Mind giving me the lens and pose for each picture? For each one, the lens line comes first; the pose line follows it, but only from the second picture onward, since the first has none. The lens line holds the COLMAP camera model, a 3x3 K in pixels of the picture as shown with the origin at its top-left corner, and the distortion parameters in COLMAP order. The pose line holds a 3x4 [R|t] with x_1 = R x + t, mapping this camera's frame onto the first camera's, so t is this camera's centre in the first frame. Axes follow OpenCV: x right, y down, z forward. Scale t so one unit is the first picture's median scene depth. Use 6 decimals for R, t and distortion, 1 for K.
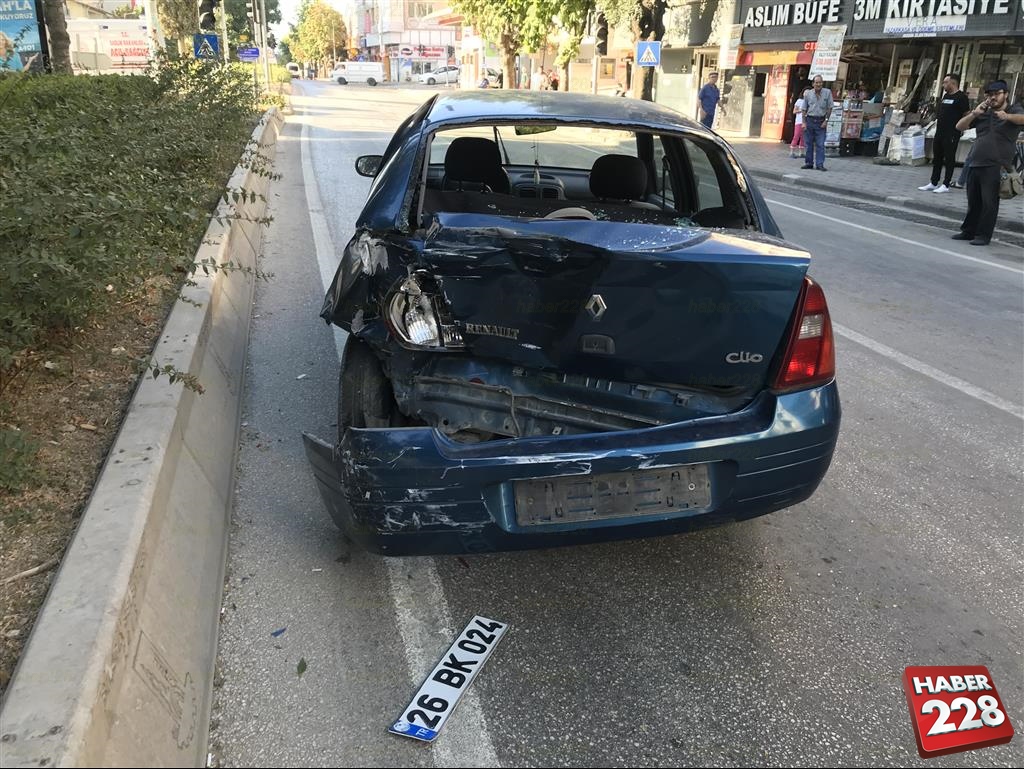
lens RADIAL K [[836.8, 0, 505.9], [0, 836.8, 381.7], [0, 0, 1]] dist [0.000413, 0.021863]
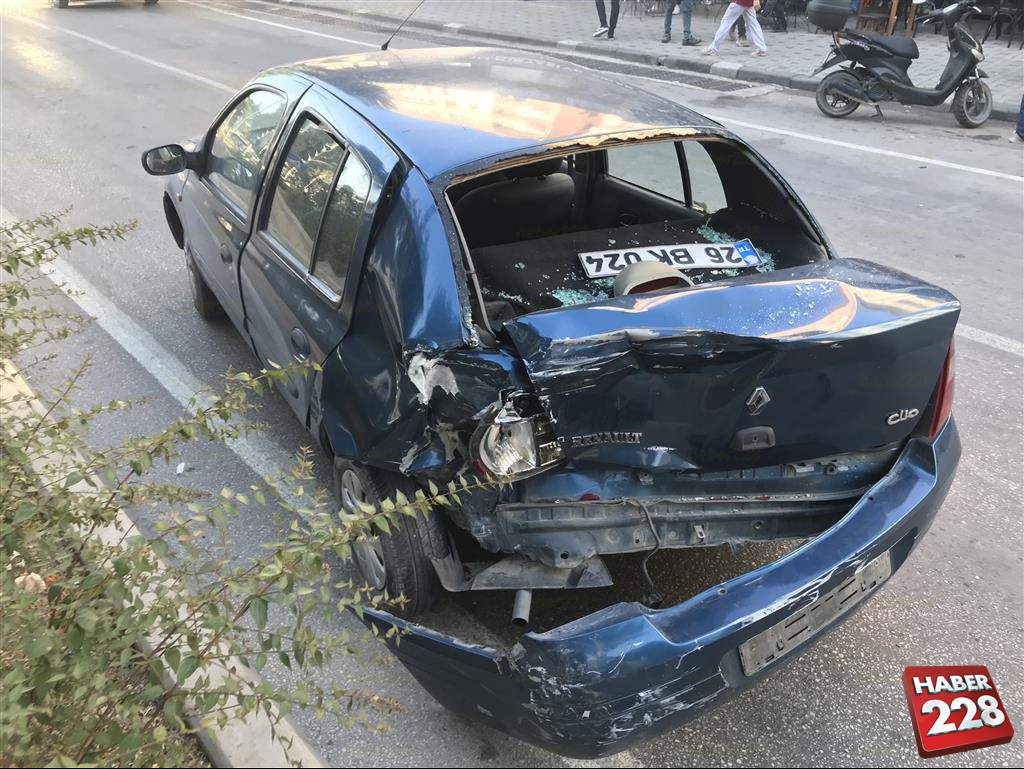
lens RADIAL K [[848.6, 0, 512.0], [0, 848.6, 384.5], [0, 0, 1]] dist [-0.001074, 0.000271]
pose [[0.894633, -0.259279, 0.363877, -0.391161], [0.190969, 0.958160, 0.213213, -0.310546], [-0.403934, -0.121258, 0.906716, 0.298940]]
